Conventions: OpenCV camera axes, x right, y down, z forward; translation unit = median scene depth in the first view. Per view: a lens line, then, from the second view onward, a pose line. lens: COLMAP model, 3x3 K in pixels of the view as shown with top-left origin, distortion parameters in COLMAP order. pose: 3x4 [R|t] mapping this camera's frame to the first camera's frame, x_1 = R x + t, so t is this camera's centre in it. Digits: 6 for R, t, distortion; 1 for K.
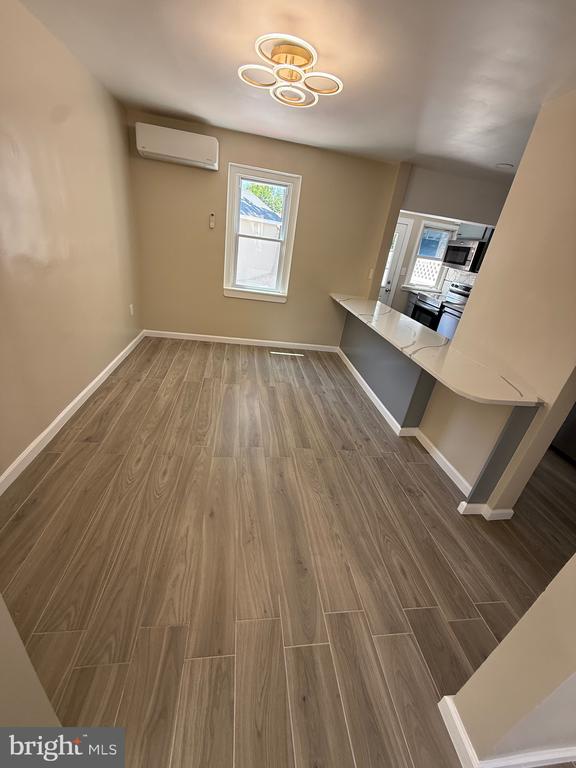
lens RADIAL K [[304.8, 0, 288.0], [0, 304.8, 384.0], [0, 0, 1]] dist [0.002104, 0.000154]
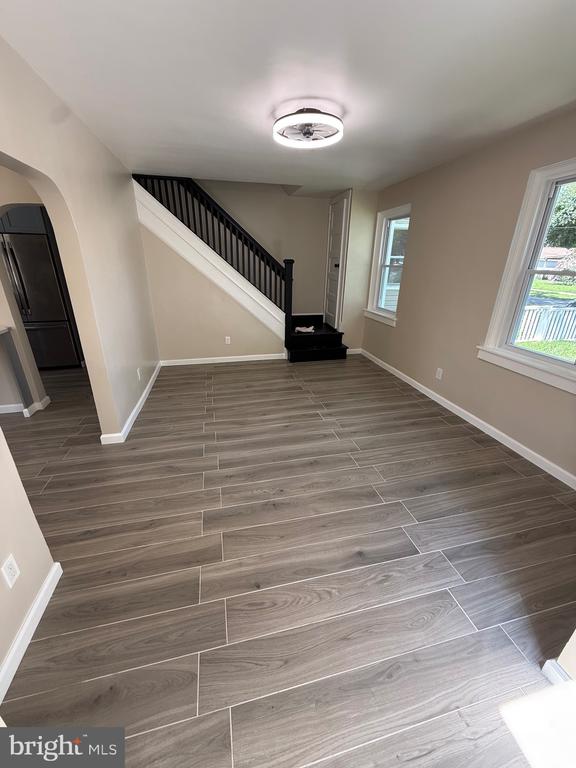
lens RADIAL K [[304.8, 0, 288.0], [0, 304.8, 384.0], [0, 0, 1]] dist [0.002104, 0.000154]
pose [[-0.100850, -0.495939, 0.862481, -0.947802], [0.406202, 0.770830, 0.490735, 0.099896], [-0.908201, 0.399832, 0.123713, -0.492950]]
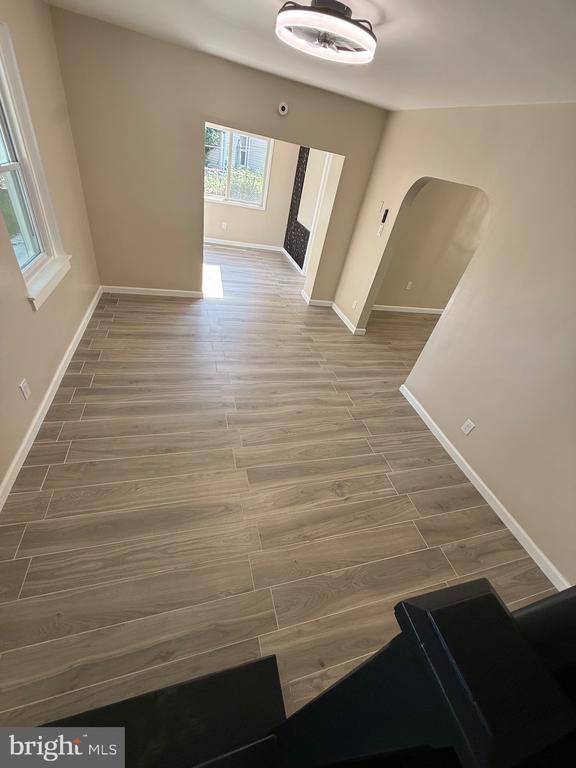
lens RADIAL K [[304.8, 0, 288.0], [0, 304.8, 384.0], [0, 0, 1]] dist [0.002104, 0.000154]
pose [[0.159580, 0.521208, -0.838377, 1.902560], [-0.571880, 0.741051, 0.351848, 0.438934], [0.804666, 0.423303, 0.416325, -0.864075]]
